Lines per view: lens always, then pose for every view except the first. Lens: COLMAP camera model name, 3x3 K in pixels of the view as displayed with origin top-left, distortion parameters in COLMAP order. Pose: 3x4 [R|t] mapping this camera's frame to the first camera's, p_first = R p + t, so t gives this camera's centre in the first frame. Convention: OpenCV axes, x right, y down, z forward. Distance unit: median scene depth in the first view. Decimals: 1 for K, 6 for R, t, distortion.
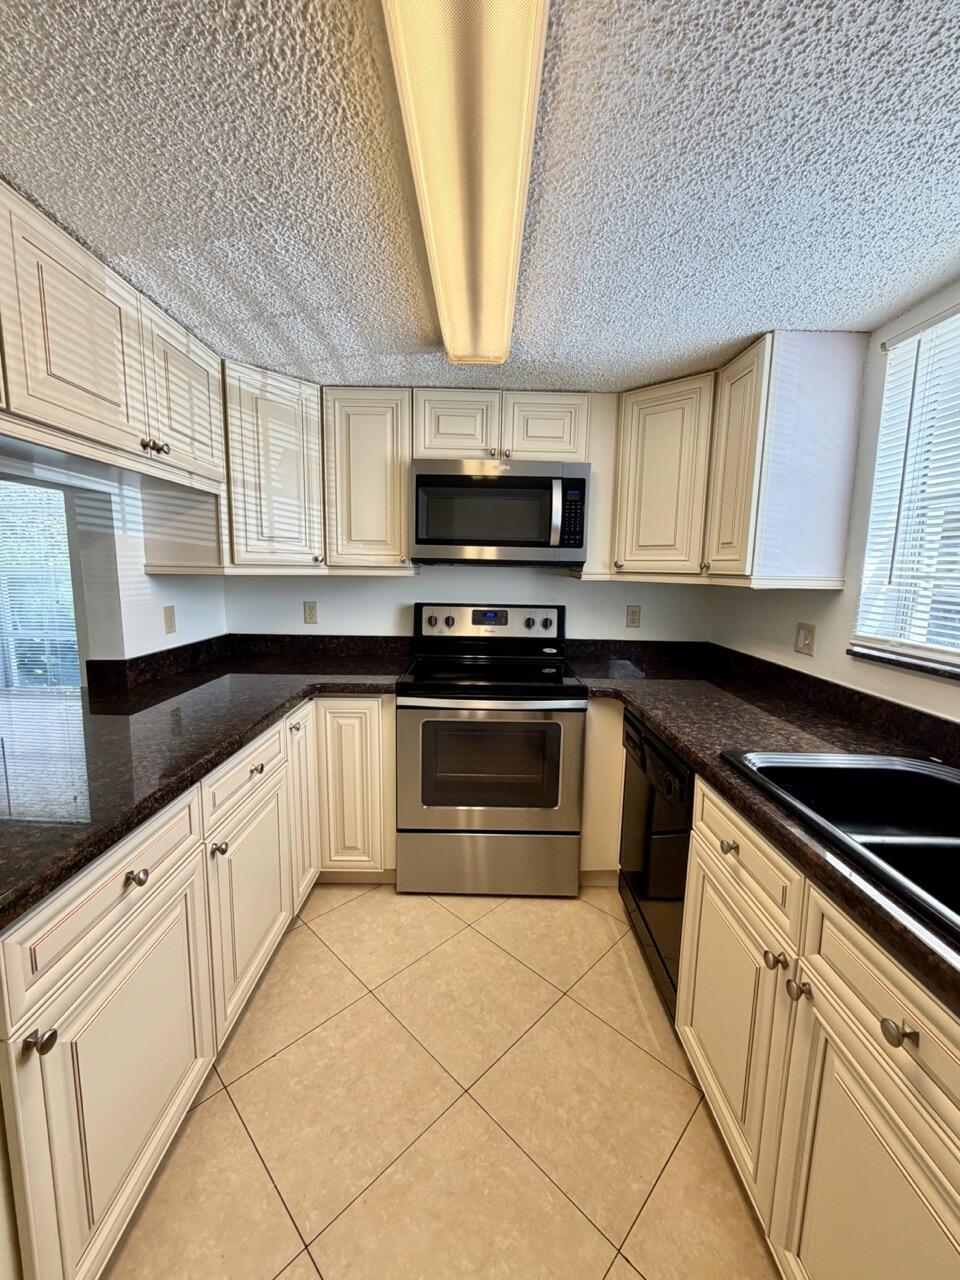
lens RADIAL K [[515.6, 0, 481.5], [0, 515.6, 638.0], [0, 0, 1]] dist [-0.001577, 0.001157]
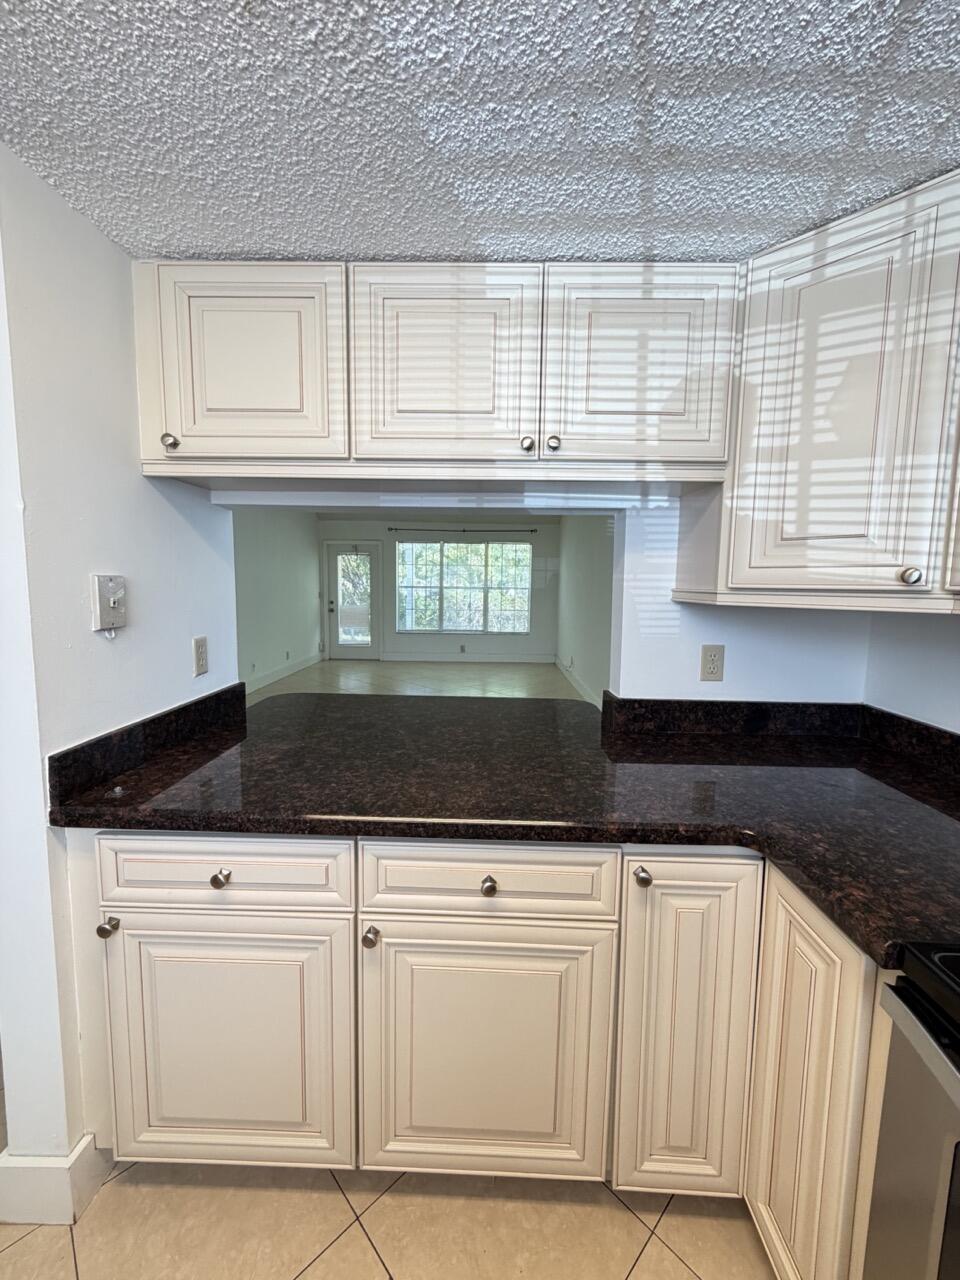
lens RADIAL K [[515.6, 0, 475.7], [0, 515.6, 636.9], [0, 0, 1]] dist [-0.001577, 0.001157]
pose [[-0.030366, 0.084814, -0.995934, 0.158164], [-0.149989, 0.984725, 0.088433, -0.094011], [0.988221, 0.152064, -0.017181, 0.712007]]
